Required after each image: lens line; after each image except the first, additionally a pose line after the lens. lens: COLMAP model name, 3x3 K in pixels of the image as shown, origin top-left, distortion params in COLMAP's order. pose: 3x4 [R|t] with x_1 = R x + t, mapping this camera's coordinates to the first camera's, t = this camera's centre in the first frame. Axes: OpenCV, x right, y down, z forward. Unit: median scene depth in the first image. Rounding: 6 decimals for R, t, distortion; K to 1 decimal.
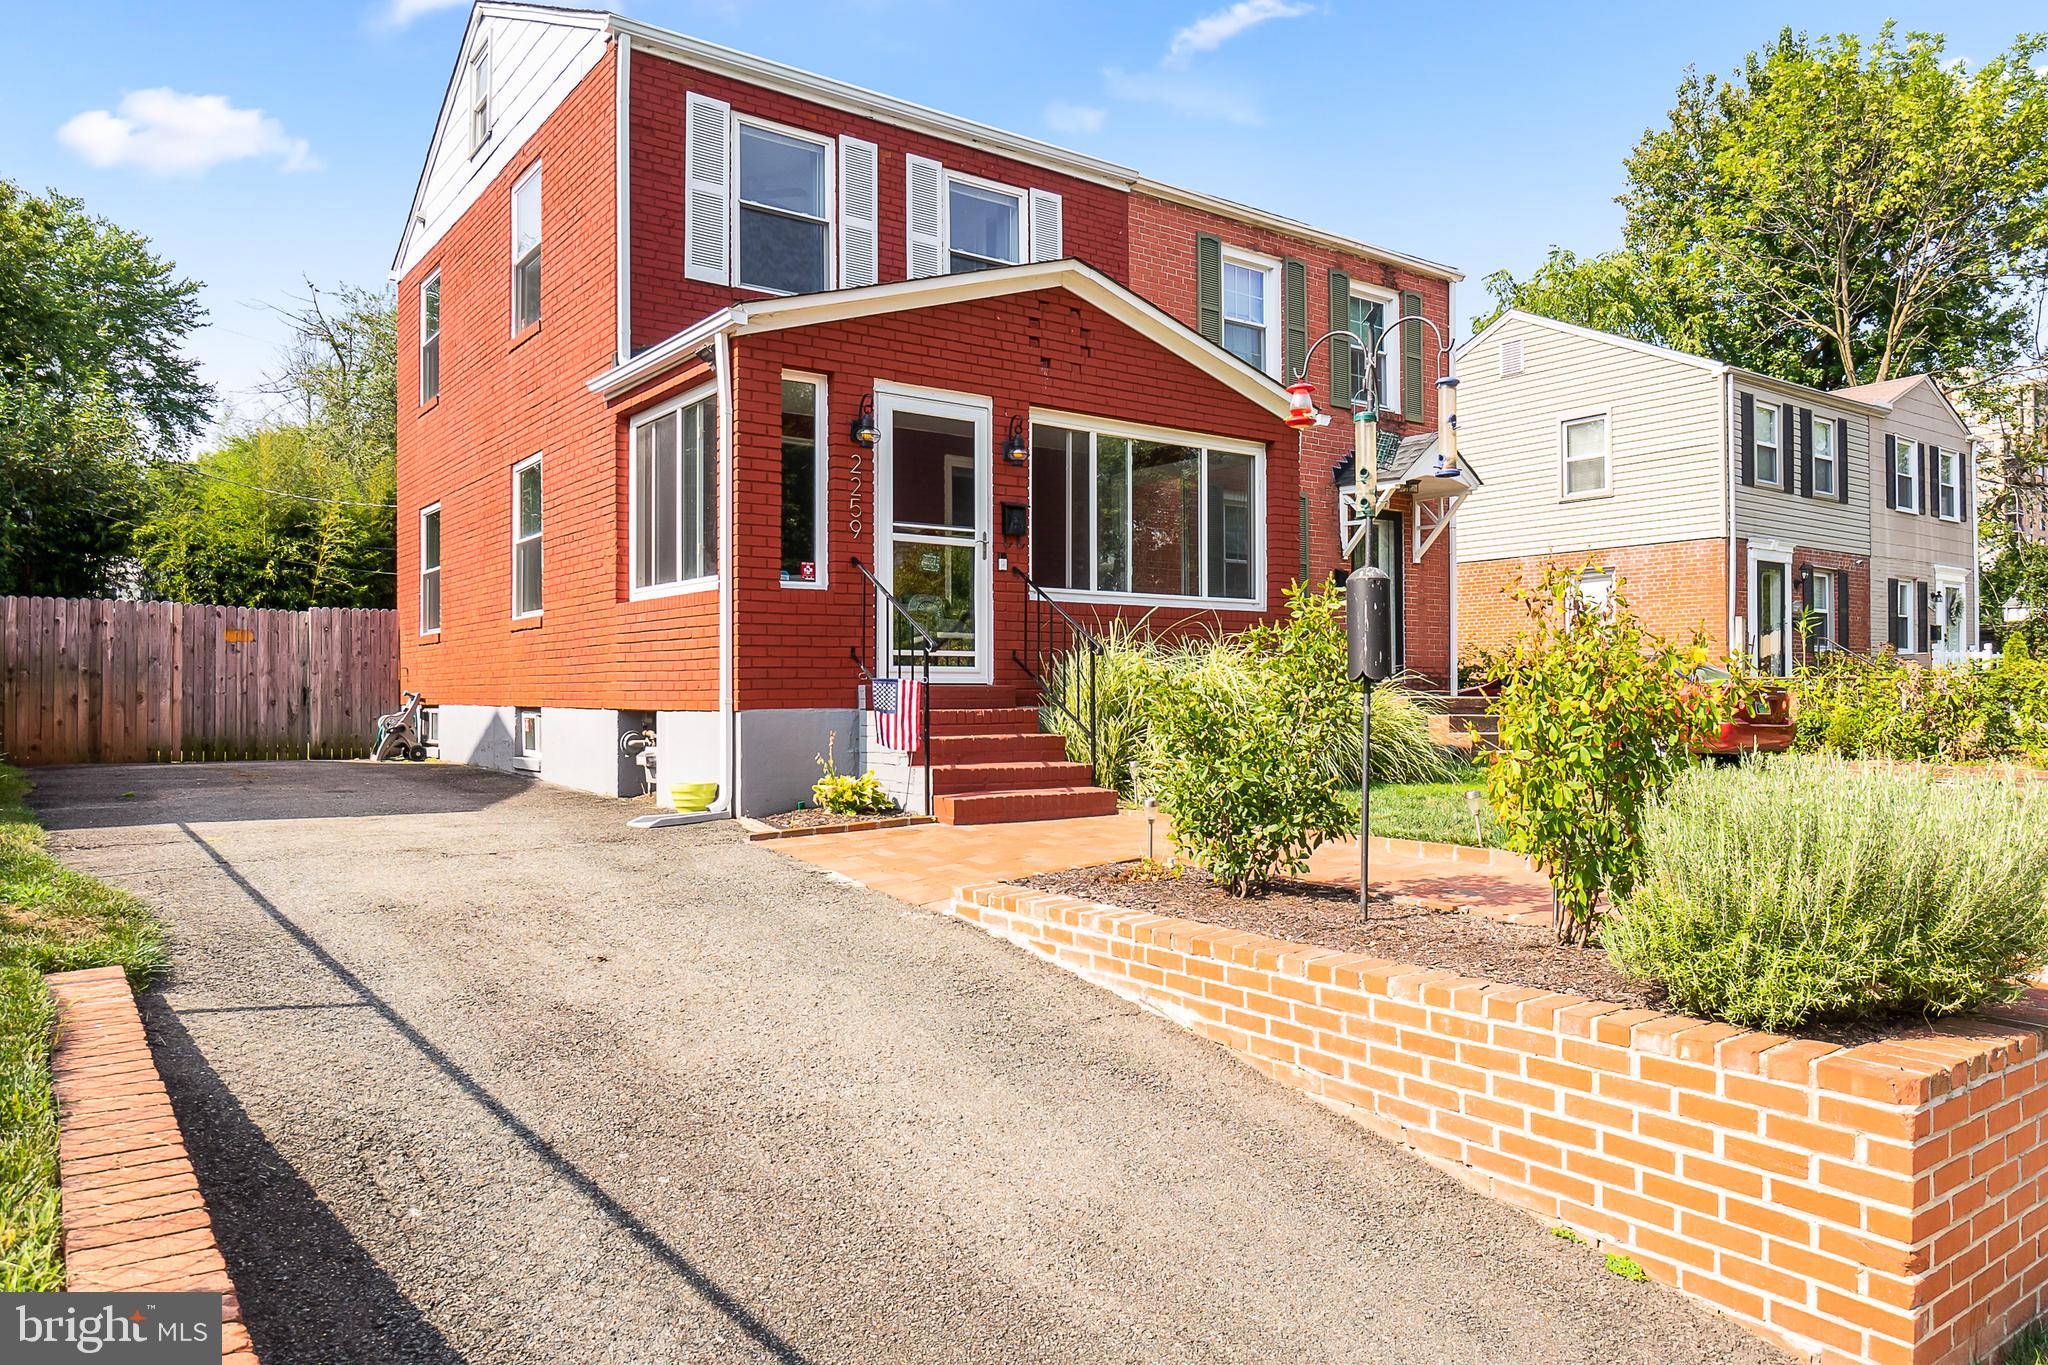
lens RADIAL K [[1354.0, 0, 1024.0], [0, 1354.0, 682.5], [0, 0, 1]] dist [-0.003762, -0.000518]
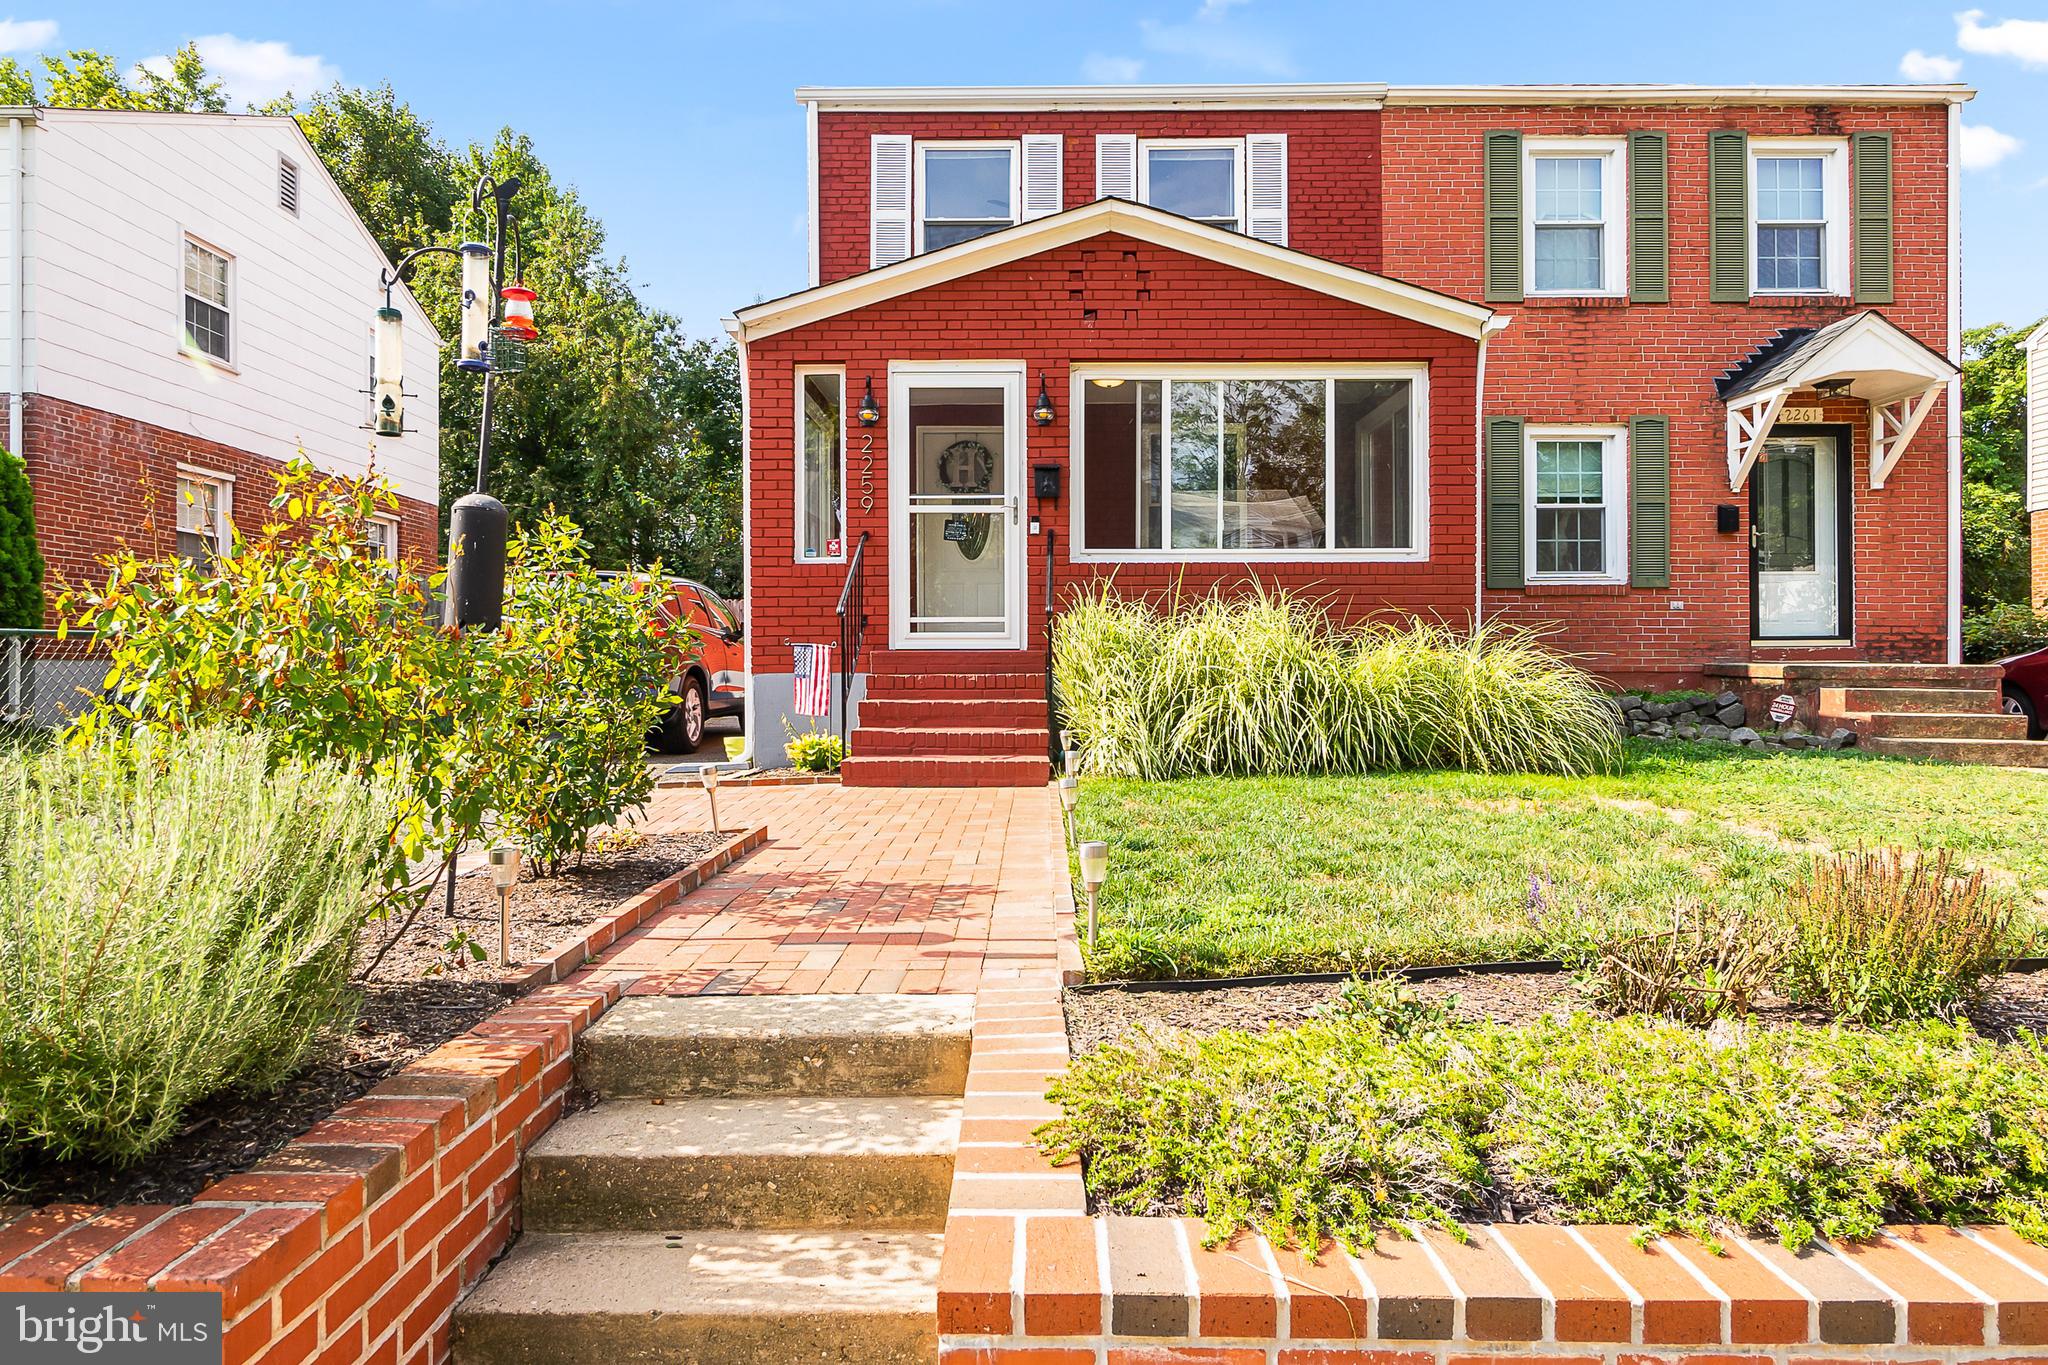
lens RADIAL K [[1130.6, 0, 1024.0], [0, 1130.6, 682.5], [0, 0, 1]] dist [-0.005434, -0.002227]
pose [[0.799961, 0.008114, -0.599997, 0.453571], [0.005783, 0.999758, 0.021231, 0.007528], [0.600024, -0.020454, 0.799720, 0.318526]]
